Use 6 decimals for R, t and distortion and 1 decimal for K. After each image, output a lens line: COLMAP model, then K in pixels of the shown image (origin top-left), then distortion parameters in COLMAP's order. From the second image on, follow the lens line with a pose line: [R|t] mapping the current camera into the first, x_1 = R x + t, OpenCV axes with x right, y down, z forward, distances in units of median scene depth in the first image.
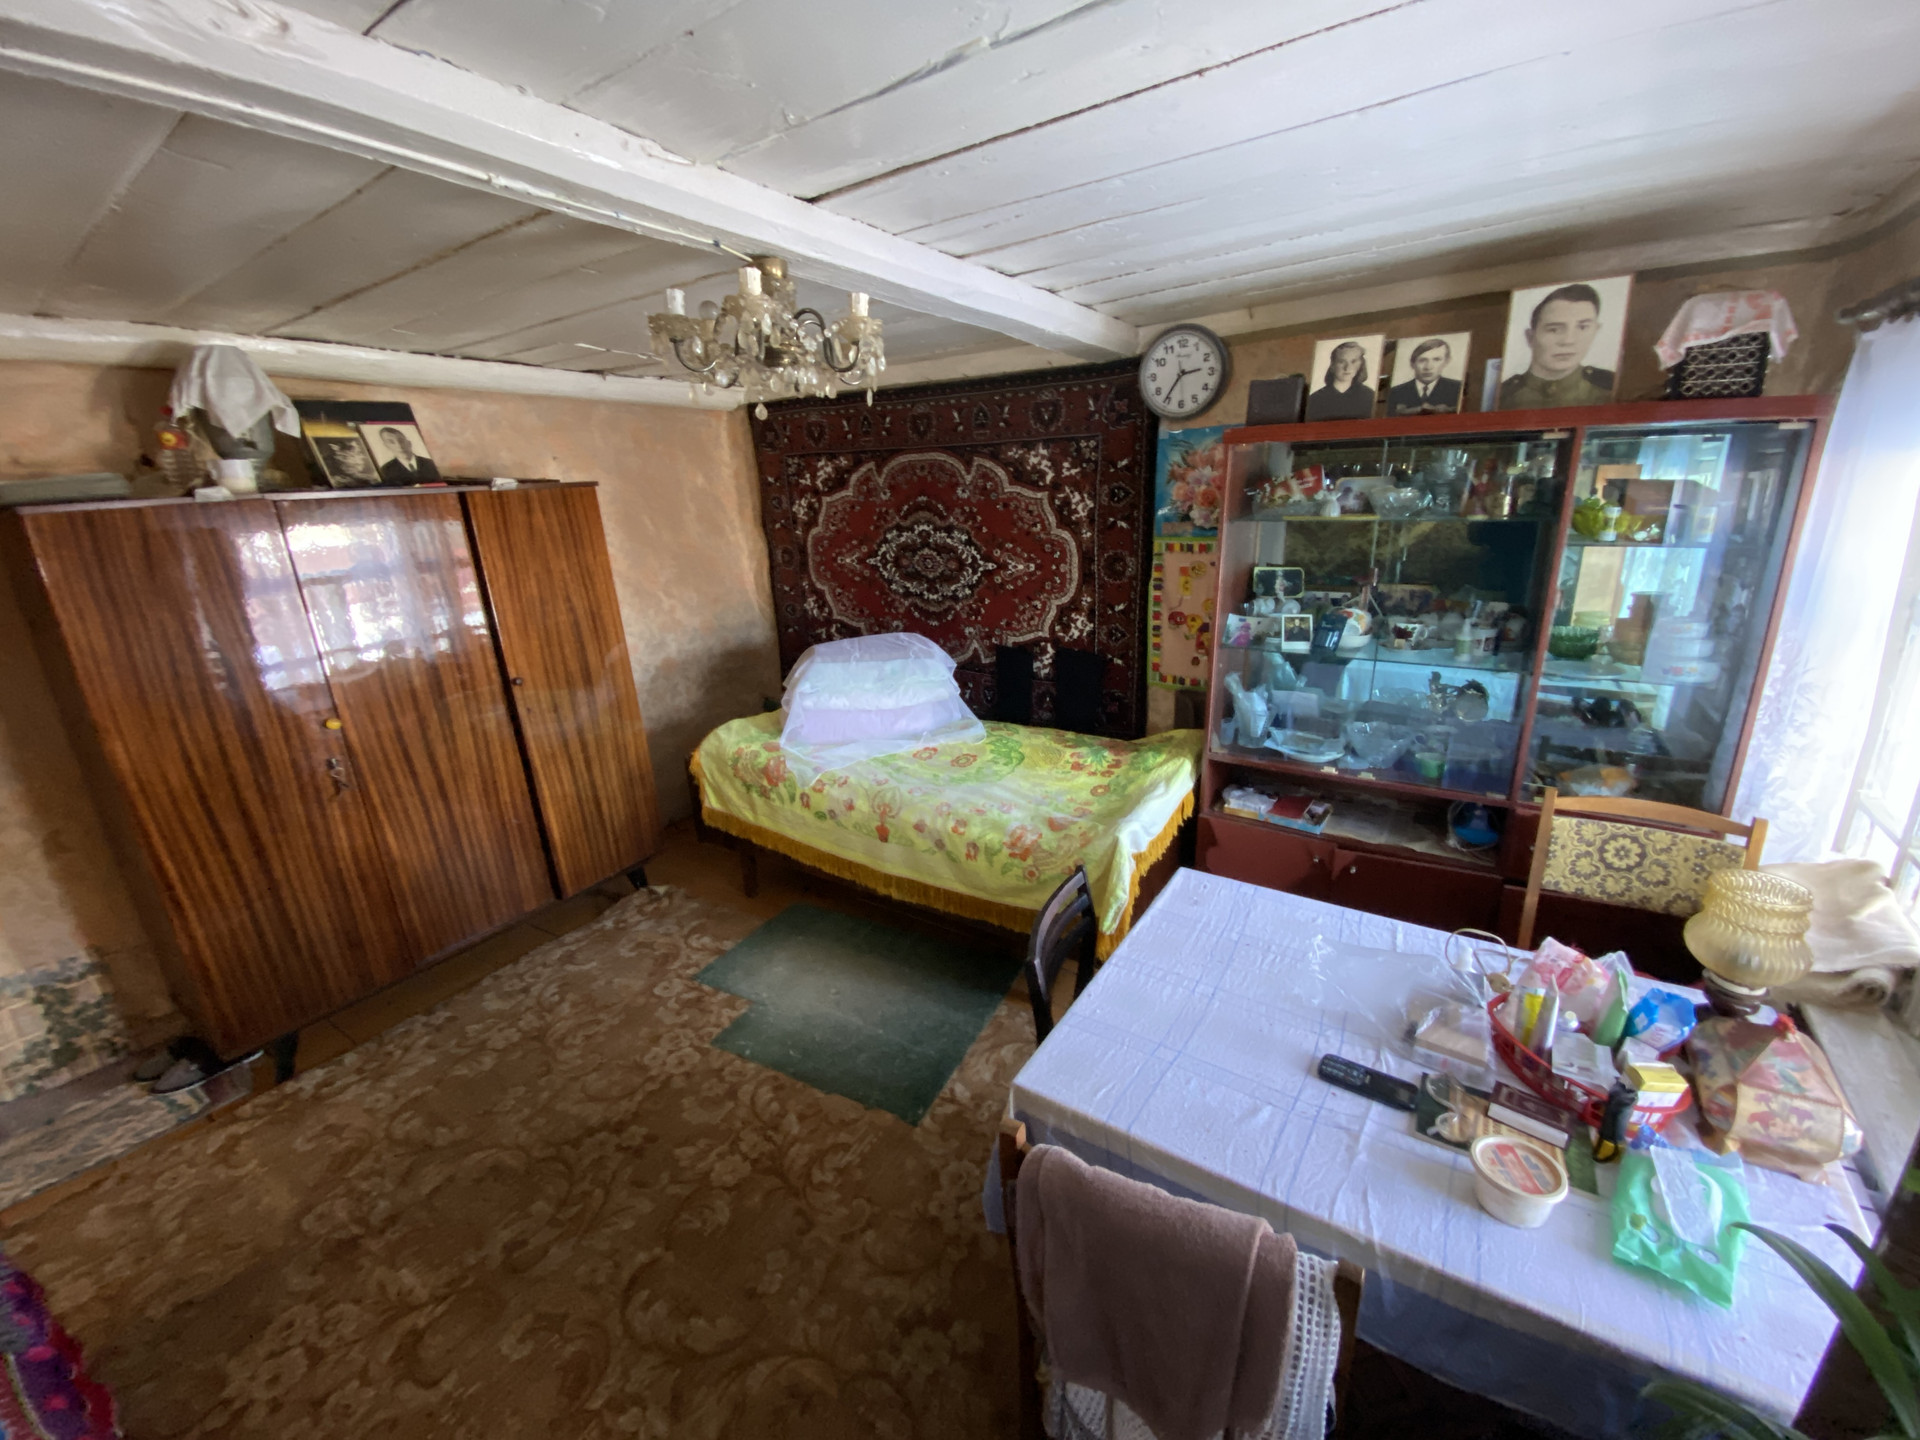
lens RADIAL K [[768.9, 0, 958.6], [0, 768.9, 711.5], [0, 0, 1]] dist [0.056248, -0.028488]
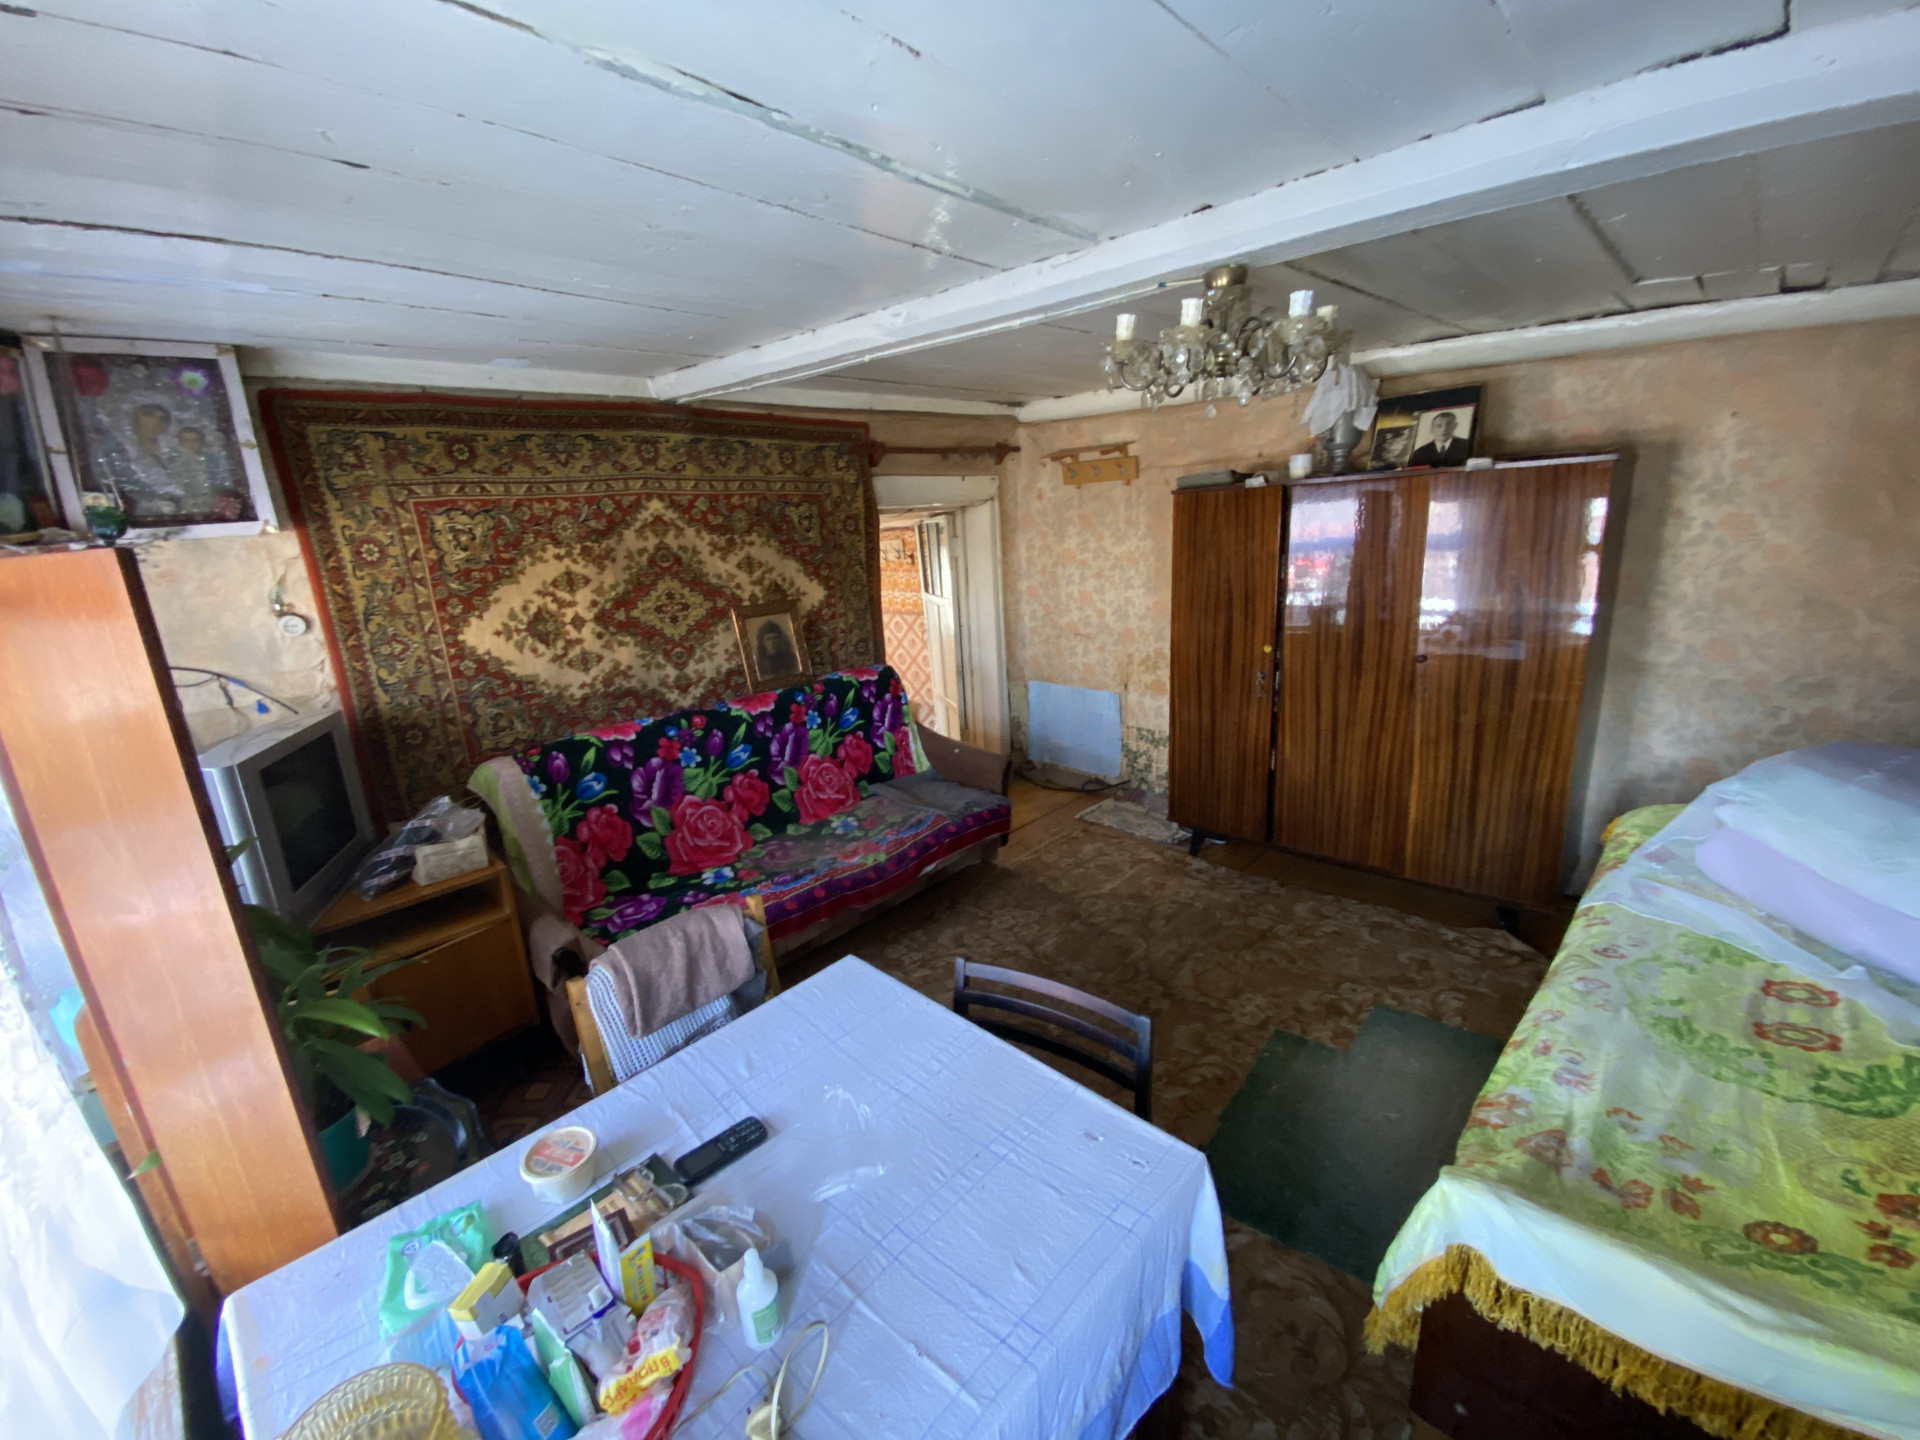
lens RADIAL K [[768.9, 0, 958.6], [0, 768.9, 711.5], [0, 0, 1]] dist [0.056248, -0.028488]
pose [[-0.153693, 0.300702, -0.941253, 0.579989], [-0.218413, 0.918670, 0.329151, -0.201448], [0.963678, 0.256170, -0.075516, 0.569597]]
